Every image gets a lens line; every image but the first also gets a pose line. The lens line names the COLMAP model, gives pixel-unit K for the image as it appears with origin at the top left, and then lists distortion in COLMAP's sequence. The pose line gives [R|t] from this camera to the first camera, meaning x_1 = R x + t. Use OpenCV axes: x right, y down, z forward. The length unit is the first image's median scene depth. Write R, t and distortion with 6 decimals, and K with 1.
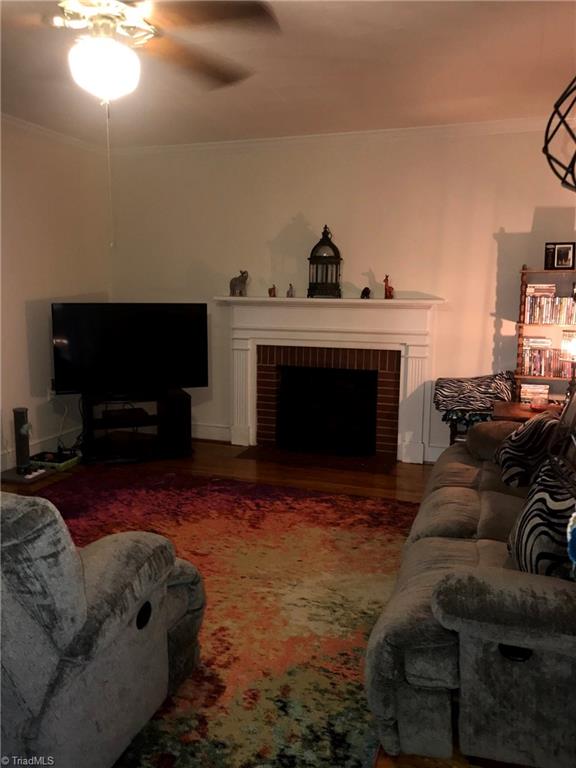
lens RADIAL K [[623.9, 0, 290.6], [0, 623.9, 379.3], [0, 0, 1]] dist [0.037587, -0.053798]
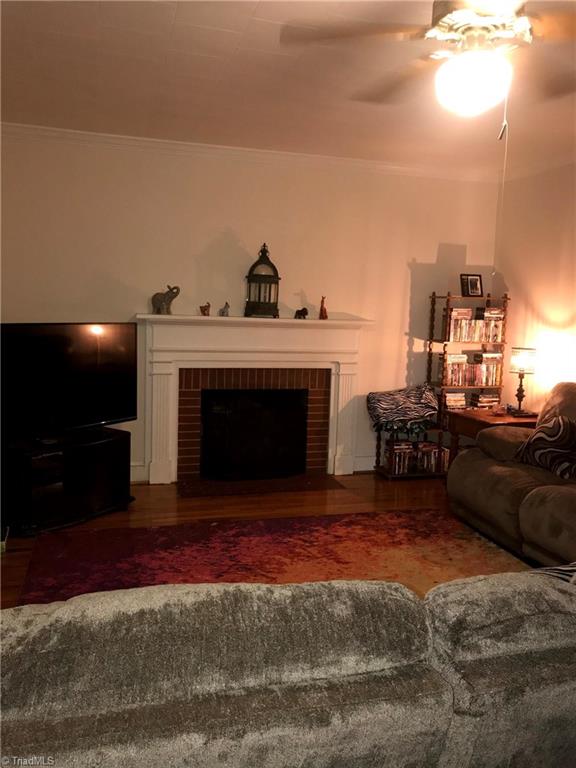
lens RADIAL K [[623.9, 0, 290.6], [0, 623.9, 379.3], [0, 0, 1]] dist [0.037587, -0.053798]
pose [[0.816552, -0.051575, 0.574963, -0.508513], [0.060277, 0.998174, 0.003934, -0.038746], [-0.574116, 0.031445, 0.818170, 0.201091]]
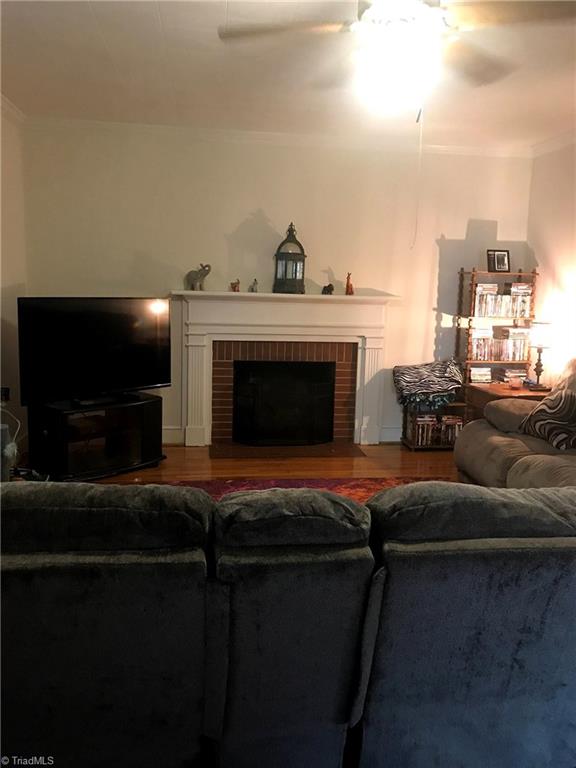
lens RADIAL K [[621.6, 0, 292.9], [0, 621.6, 374.9], [0, 0, 1]] dist [0.011549, -0.000572]
pose [[0.893324, -0.051581, 0.446443, -0.435443], [0.048101, 0.998659, 0.019134, -0.016927], [-0.446831, 0.004382, 0.894608, 0.090817]]
